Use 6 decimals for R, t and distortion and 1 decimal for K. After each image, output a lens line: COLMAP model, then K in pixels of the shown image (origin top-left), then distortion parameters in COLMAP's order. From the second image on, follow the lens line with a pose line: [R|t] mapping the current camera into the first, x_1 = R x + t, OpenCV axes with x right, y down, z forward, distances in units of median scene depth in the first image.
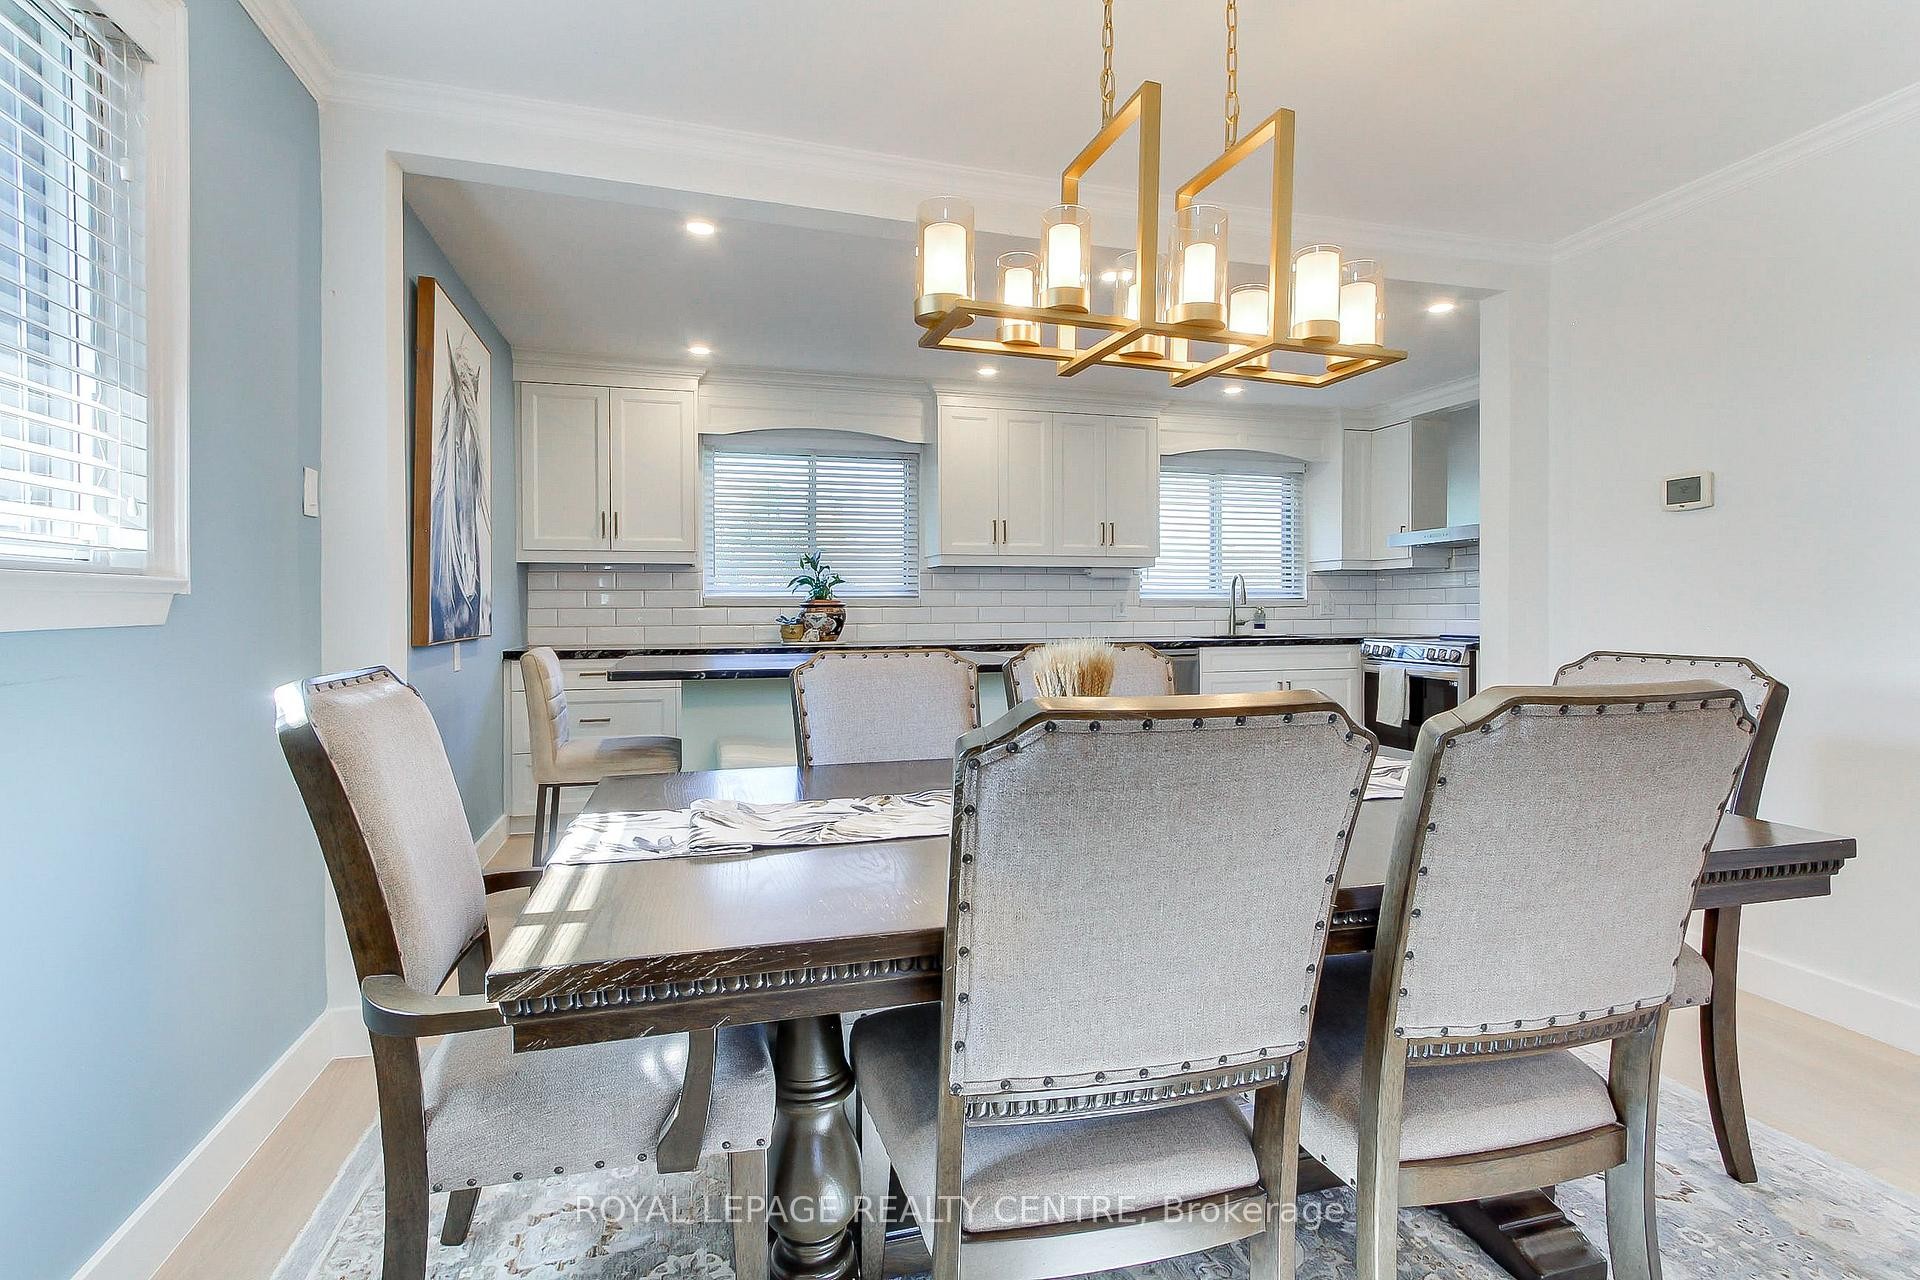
lens RADIAL K [[879.5, 0, 937.8], [0, 879.5, 623.7], [0, 0, 1]] dist [-0.010165, 0.000278]
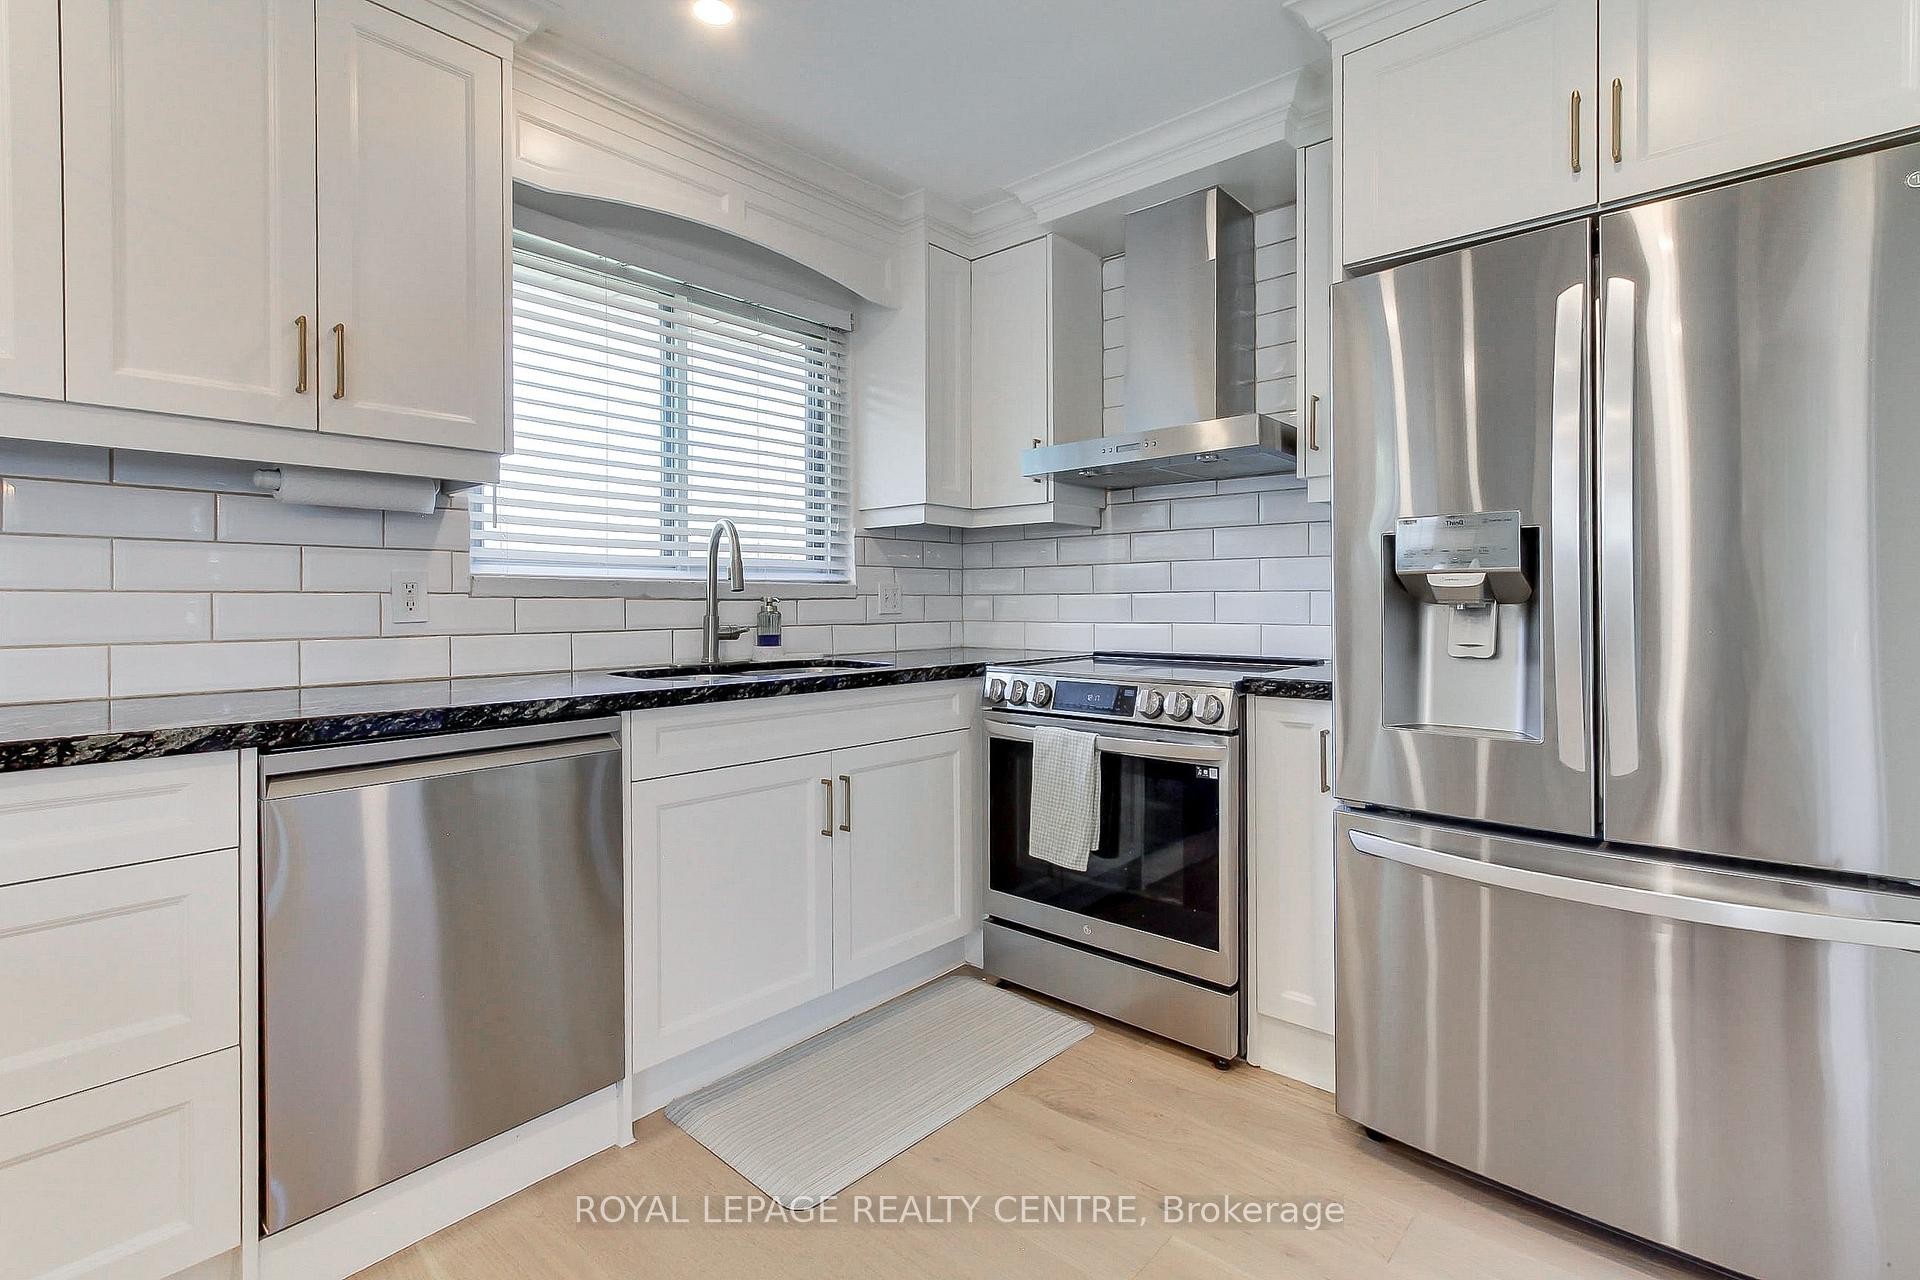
lens RADIAL K [[879.5, 0, 913.1], [0, 879.5, 601.5], [0, 0, 1]] dist [-0.010165, 0.000278]
pose [[0.848289, 0.002307, 0.529529, 0.211095], [0.008730, 0.999794, -0.018340, -0.009245], [-0.529462, 0.020181, 0.848094, 0.643694]]
